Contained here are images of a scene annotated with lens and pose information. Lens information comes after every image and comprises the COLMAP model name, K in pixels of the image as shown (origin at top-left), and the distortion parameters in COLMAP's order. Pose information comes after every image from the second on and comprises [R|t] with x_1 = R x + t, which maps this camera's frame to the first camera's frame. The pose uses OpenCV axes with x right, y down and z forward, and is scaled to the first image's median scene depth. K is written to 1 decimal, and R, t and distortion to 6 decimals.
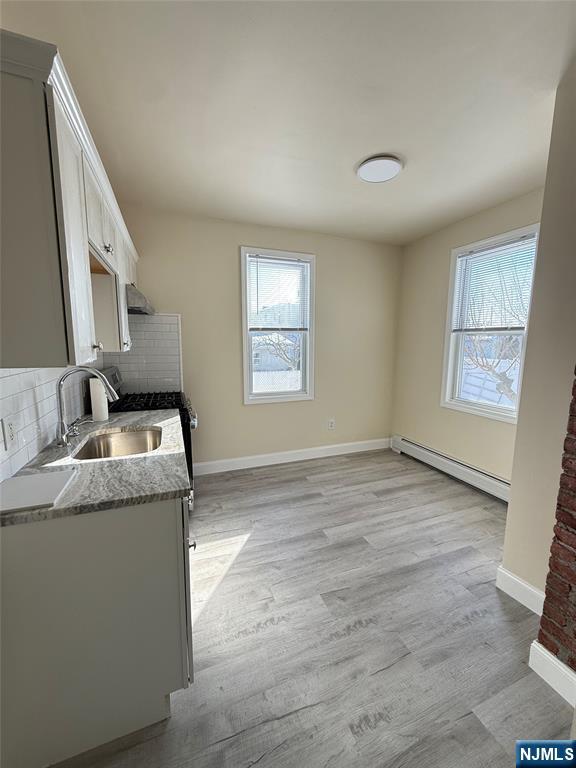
lens RADIAL K [[307.7, 0, 288.3], [0, 307.7, 386.4], [0, 0, 1]] dist [0.002003, 0.000138]
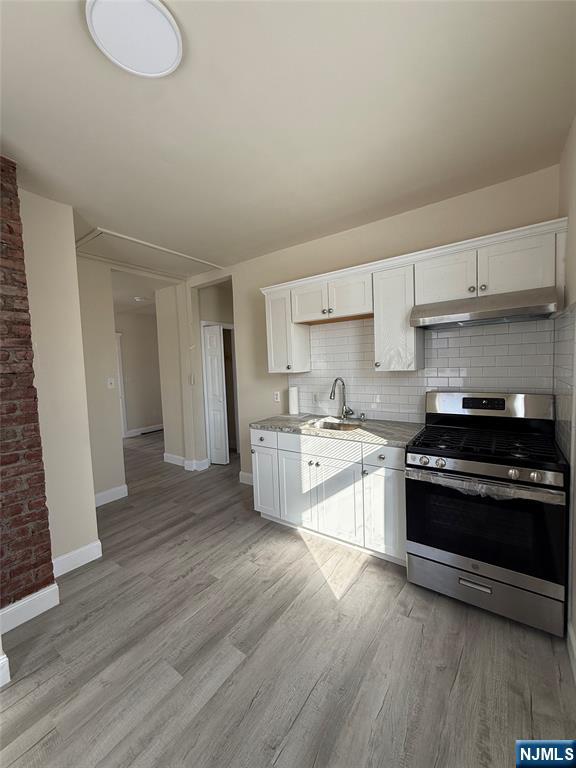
lens RADIAL K [[307.7, 0, 290.3], [0, 307.7, 382.1], [0, 0, 1]] dist [0.002003, 0.000138]
pose [[-0.835798, 0.058118, -0.545953, 0.272789], [-0.049783, 0.982263, 0.180778, -0.173471], [0.546776, 0.178273, -0.818080, 1.134941]]
